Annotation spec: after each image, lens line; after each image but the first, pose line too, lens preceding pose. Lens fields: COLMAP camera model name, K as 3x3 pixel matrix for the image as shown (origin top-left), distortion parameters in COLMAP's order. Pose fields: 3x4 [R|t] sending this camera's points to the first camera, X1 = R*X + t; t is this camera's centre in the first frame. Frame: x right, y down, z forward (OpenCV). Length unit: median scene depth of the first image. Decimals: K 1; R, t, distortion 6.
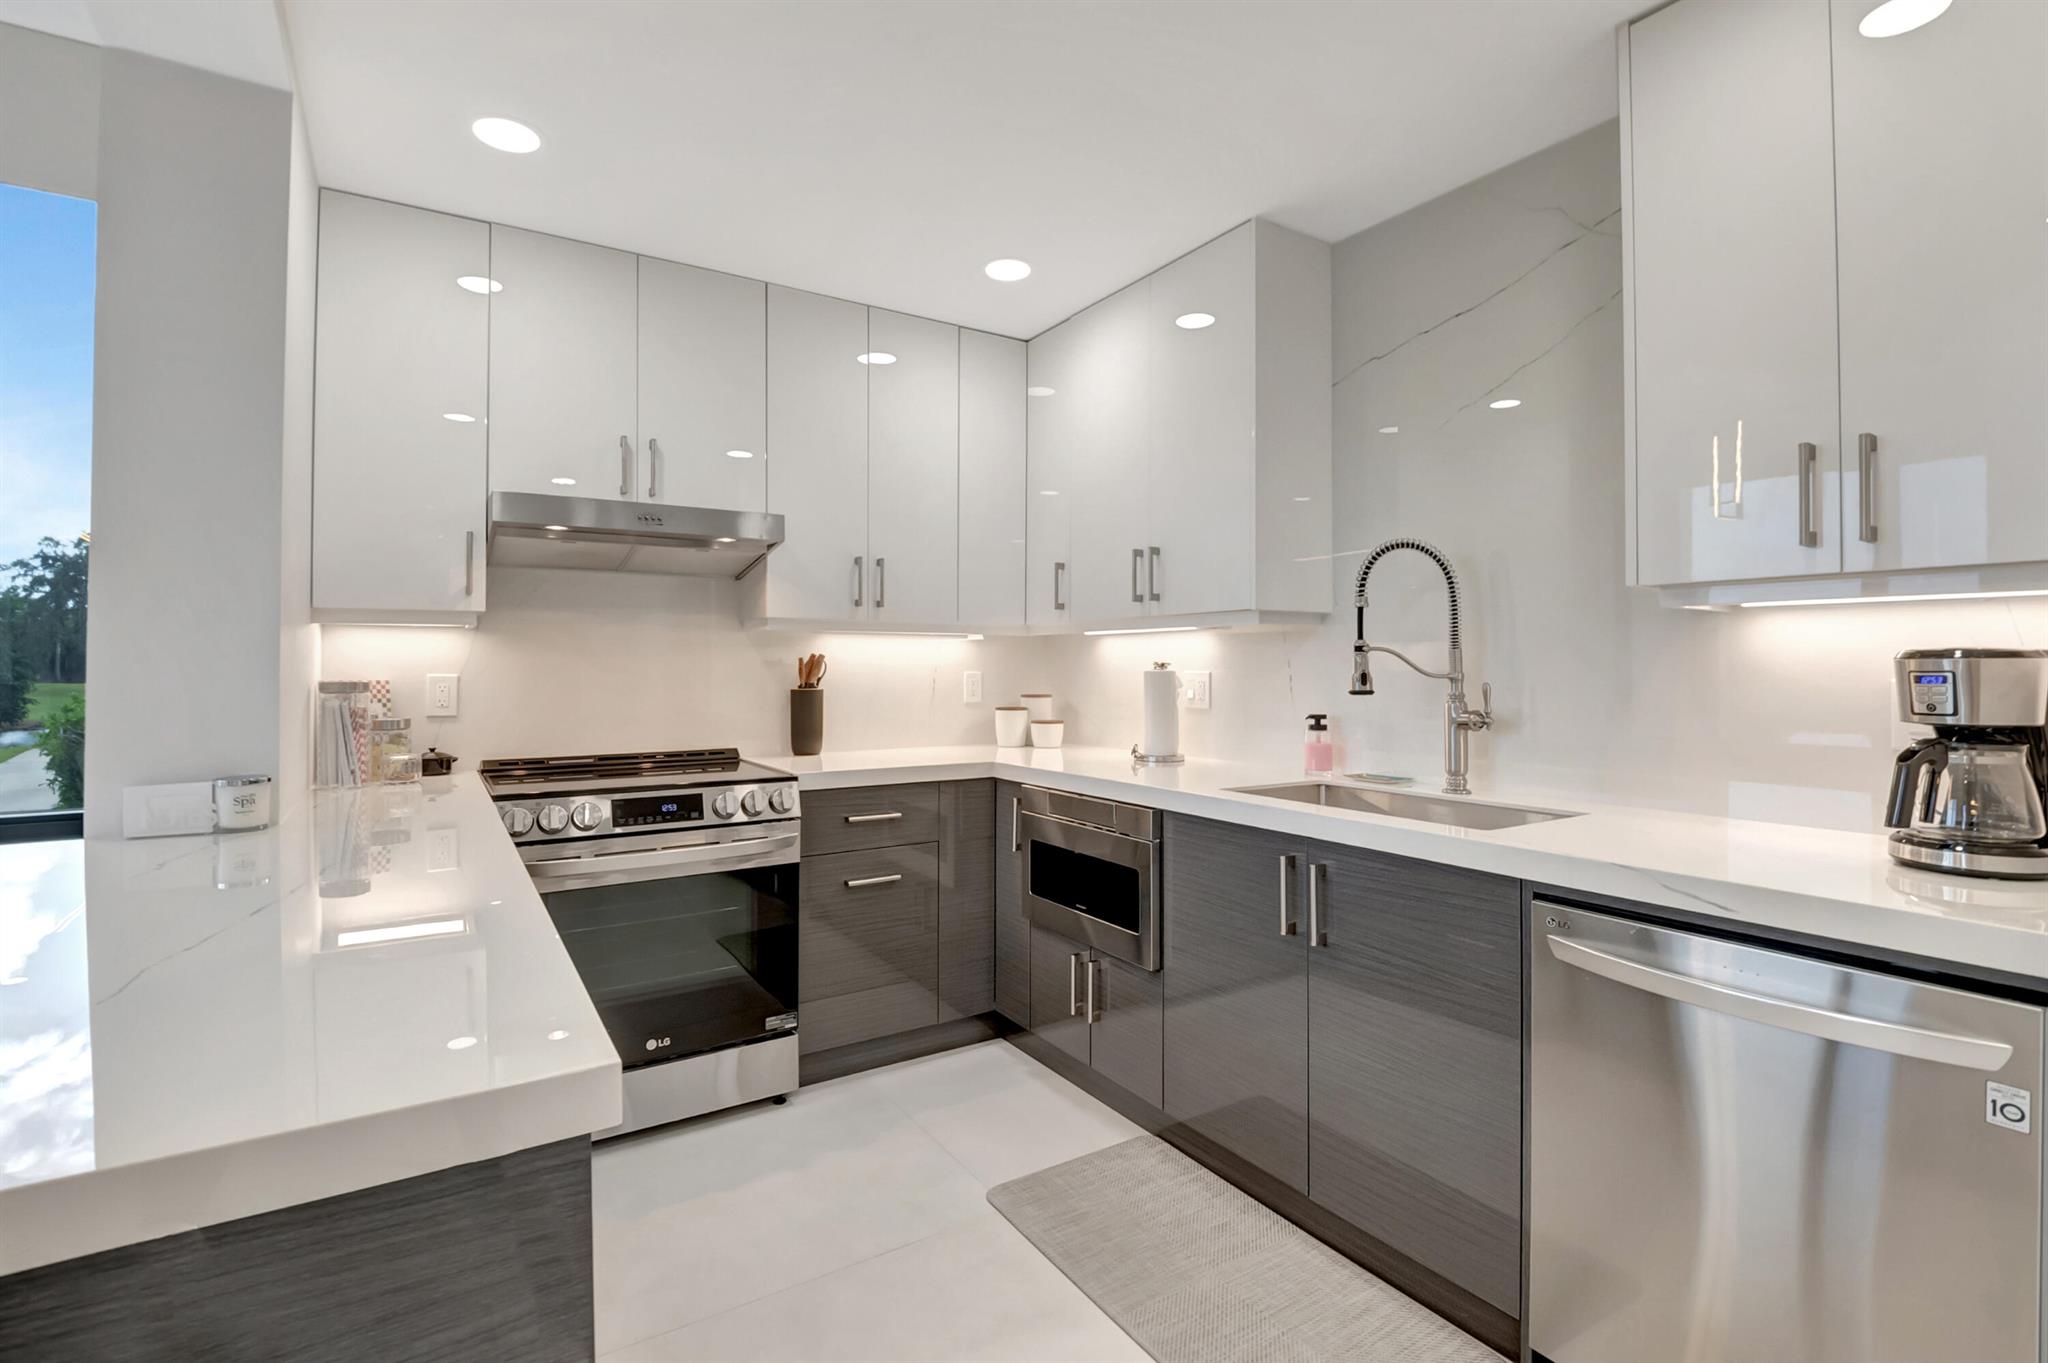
lens RADIAL K [[924.2, 0, 1042.3], [0, 924.2, 656.6], [0, 0, 1]] dist [-0.020467, -0.002331]
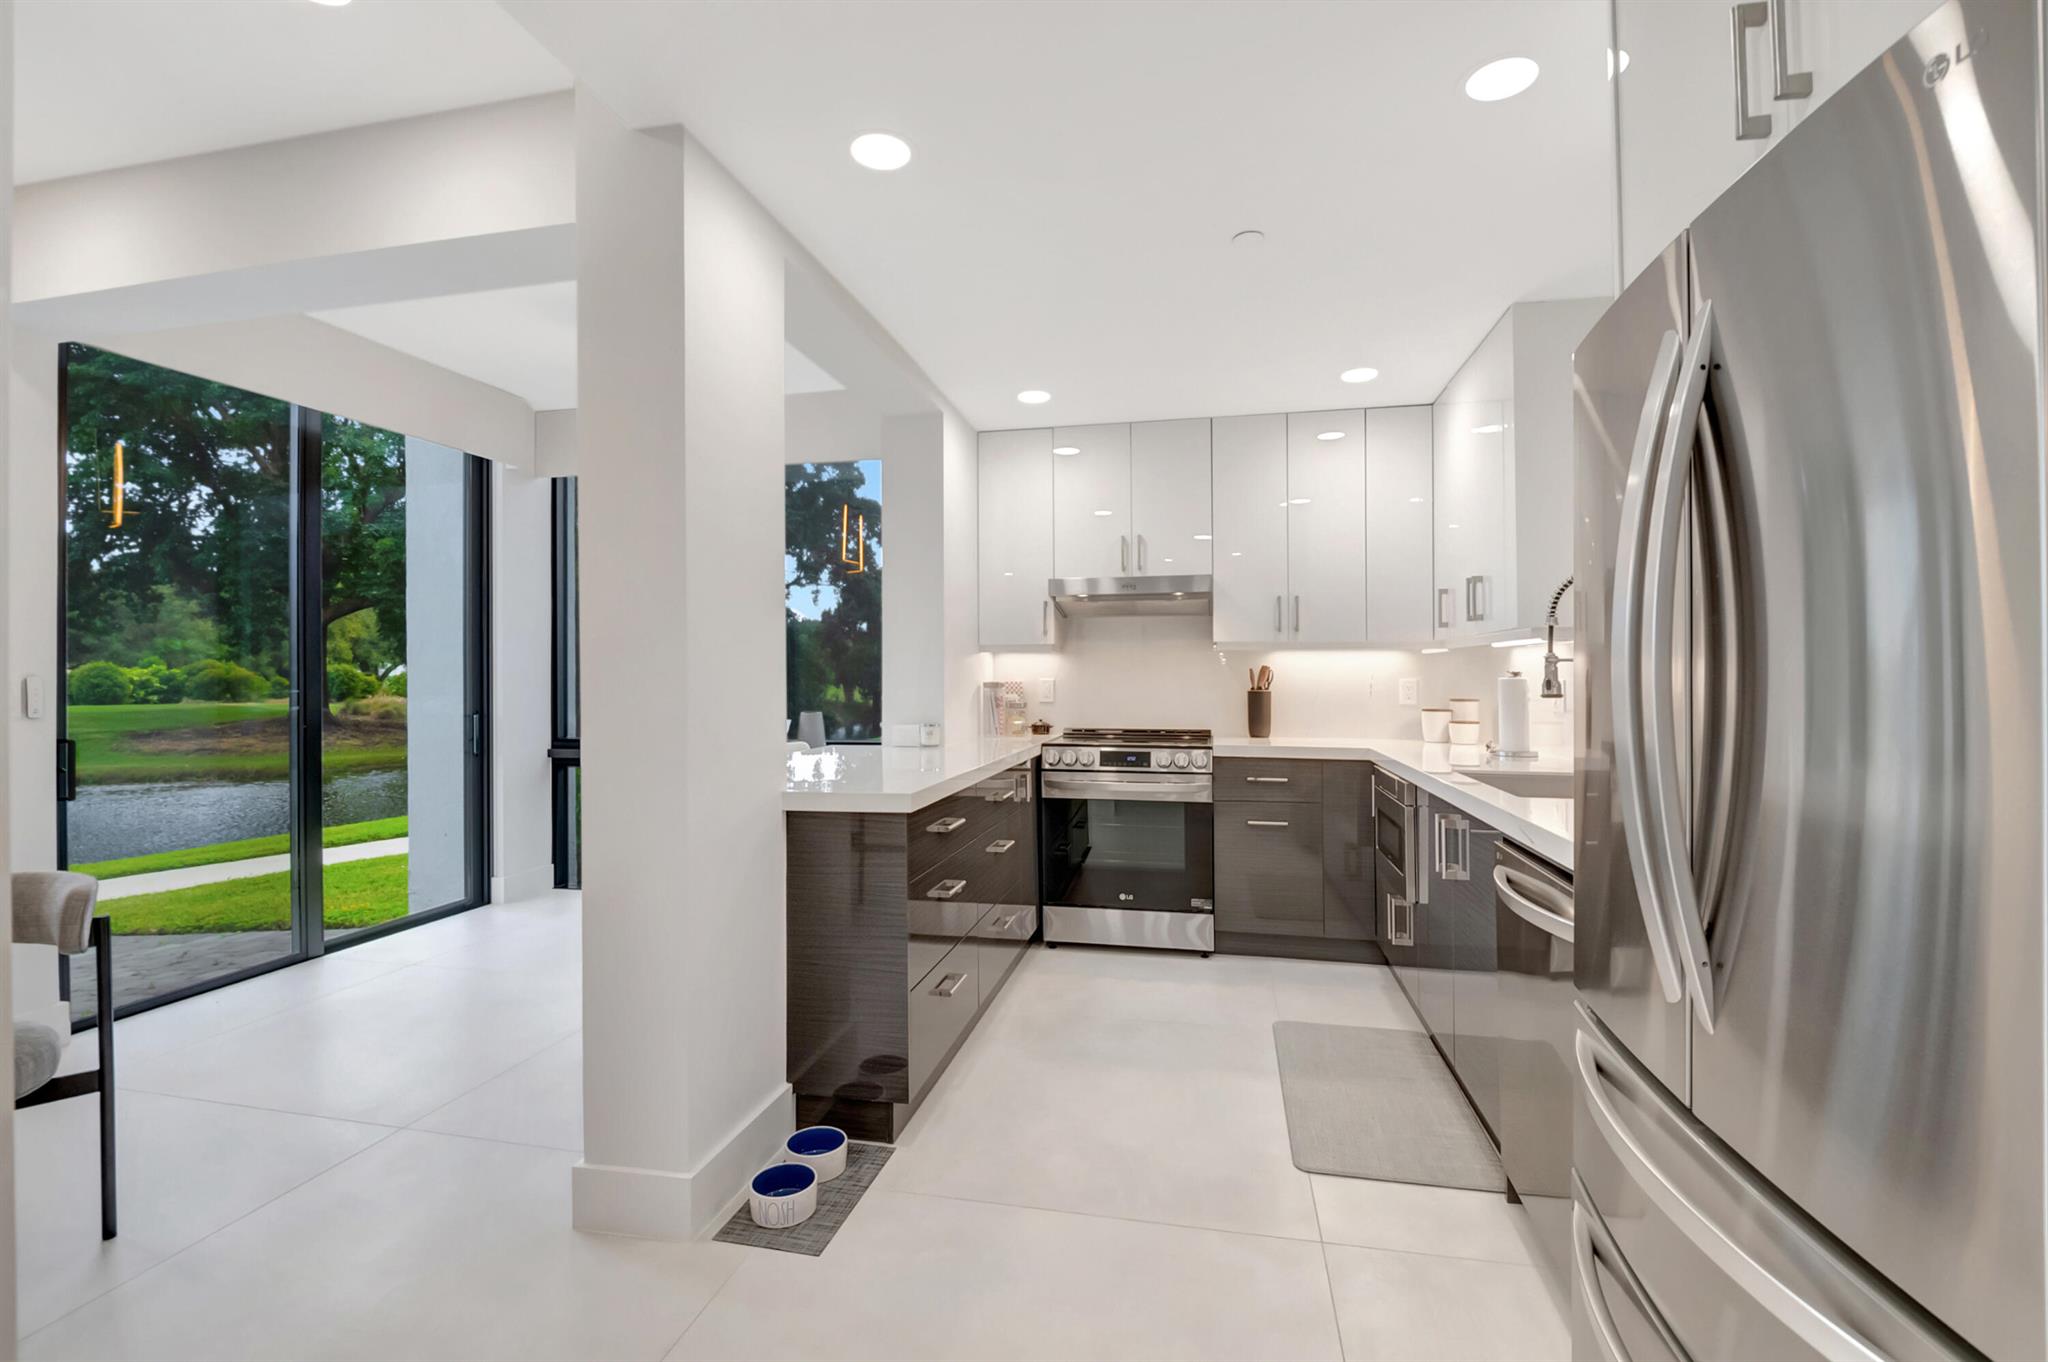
lens RADIAL K [[924.2, 0, 1023.0], [0, 924.2, 675.8], [0, 0, 1]] dist [-0.020467, -0.002331]
pose [[0.693972, 0.001591, -0.720000, 0.613798], [0.006084, 0.999949, 0.008074, -0.001574], [0.719976, -0.009983, 0.693927, -0.285403]]
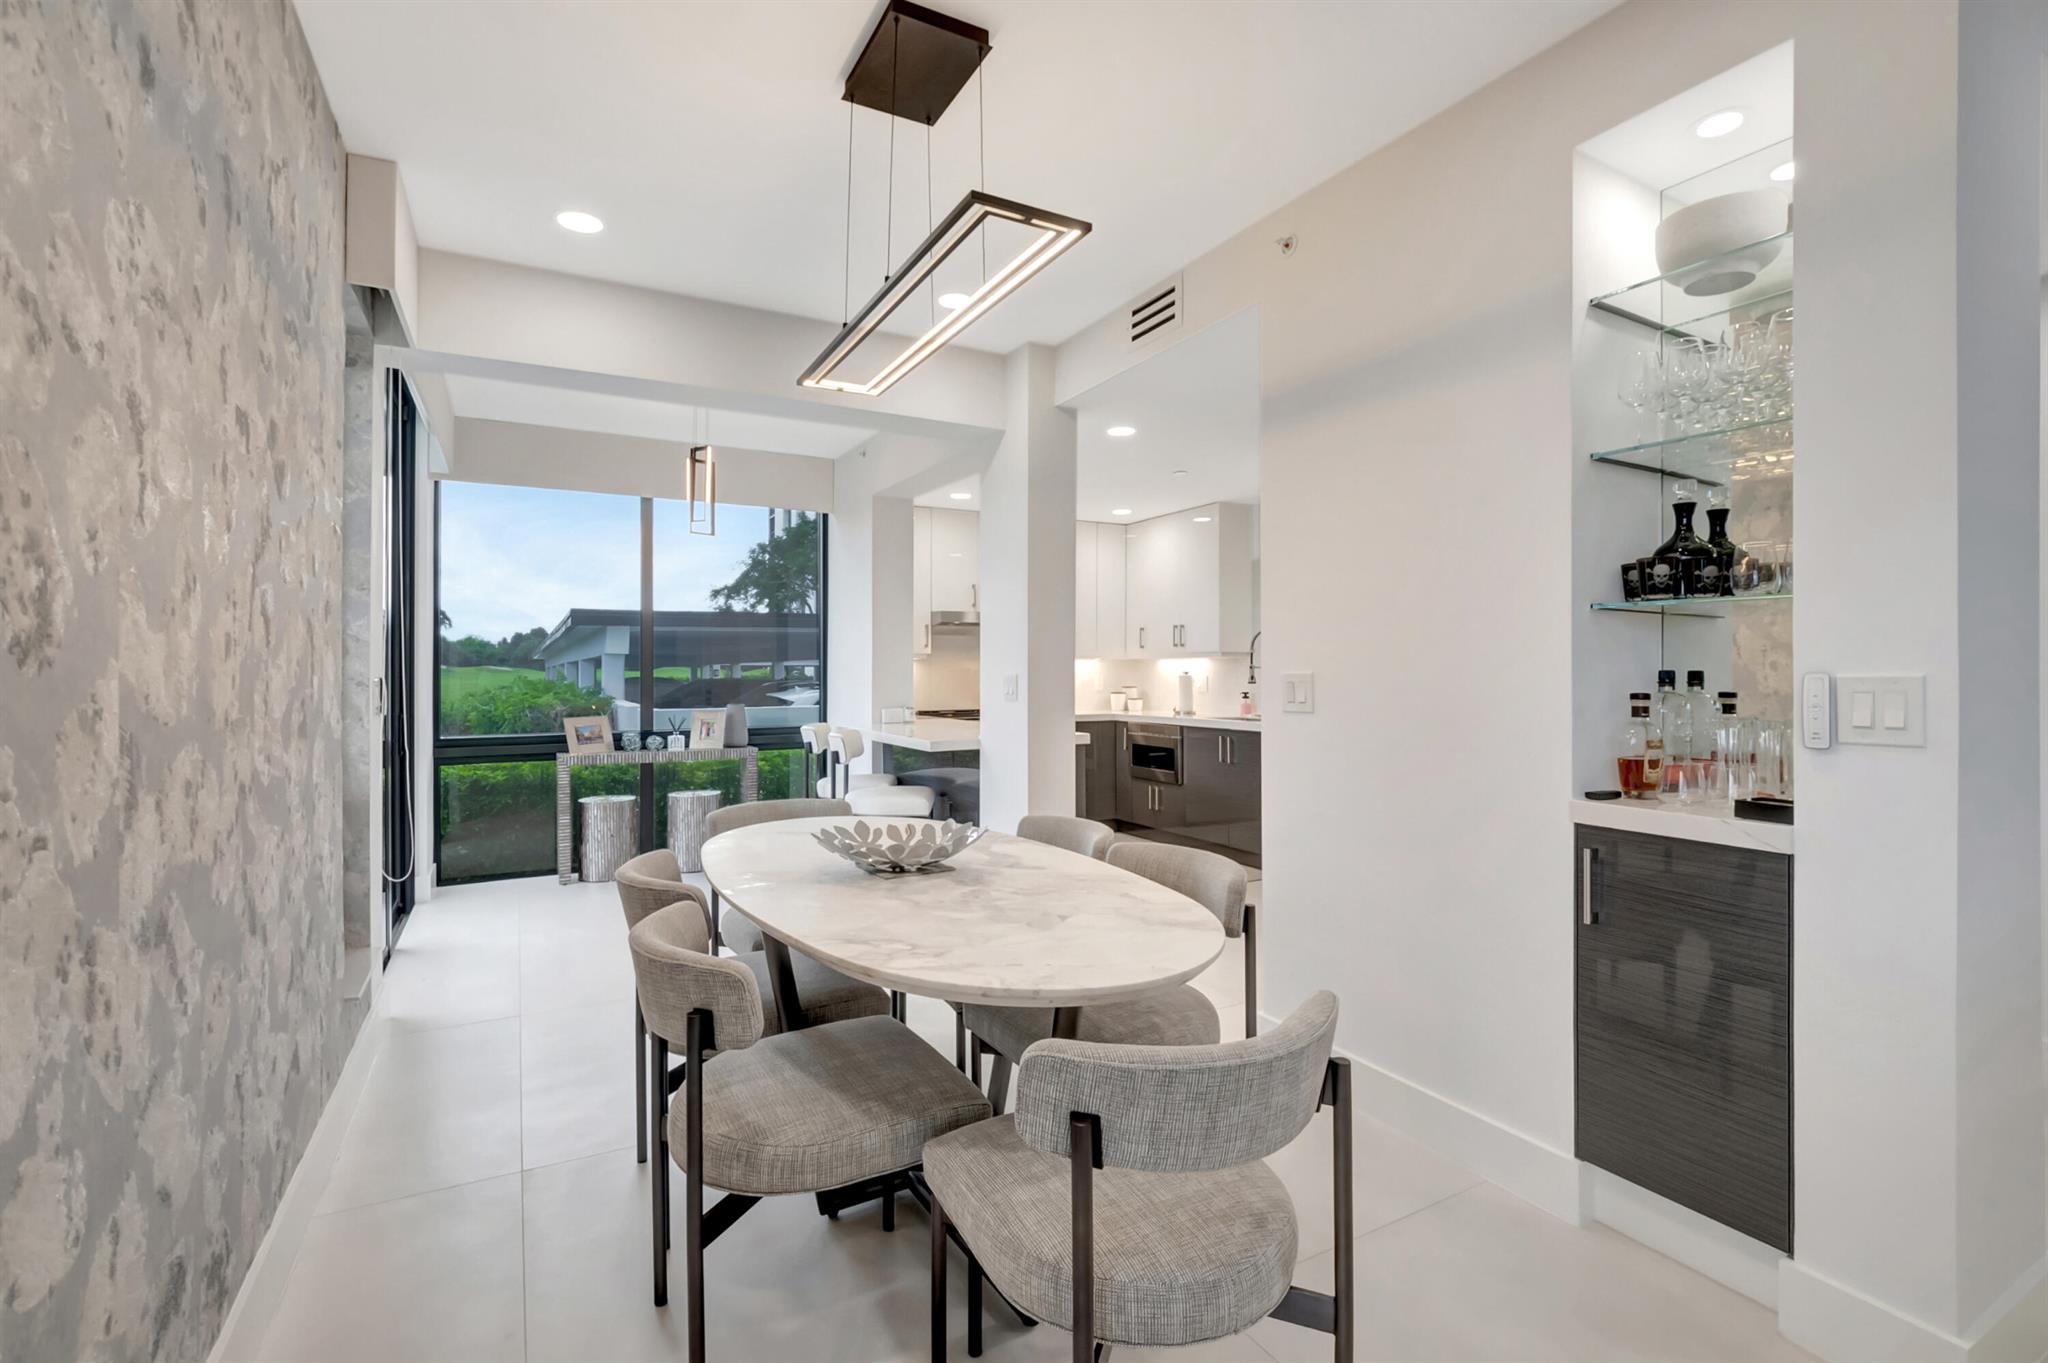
lens RADIAL K [[924.2, 0, 1027.1], [0, 924.2, 673.3], [0, 0, 1]] dist [-0.020467, -0.002331]
pose [[0.996675, -0.003554, -0.081407, -0.092719], [0.004635, 0.999903, 0.013103, -0.025114], [0.081352, -0.013436, 0.996595, -1.540576]]
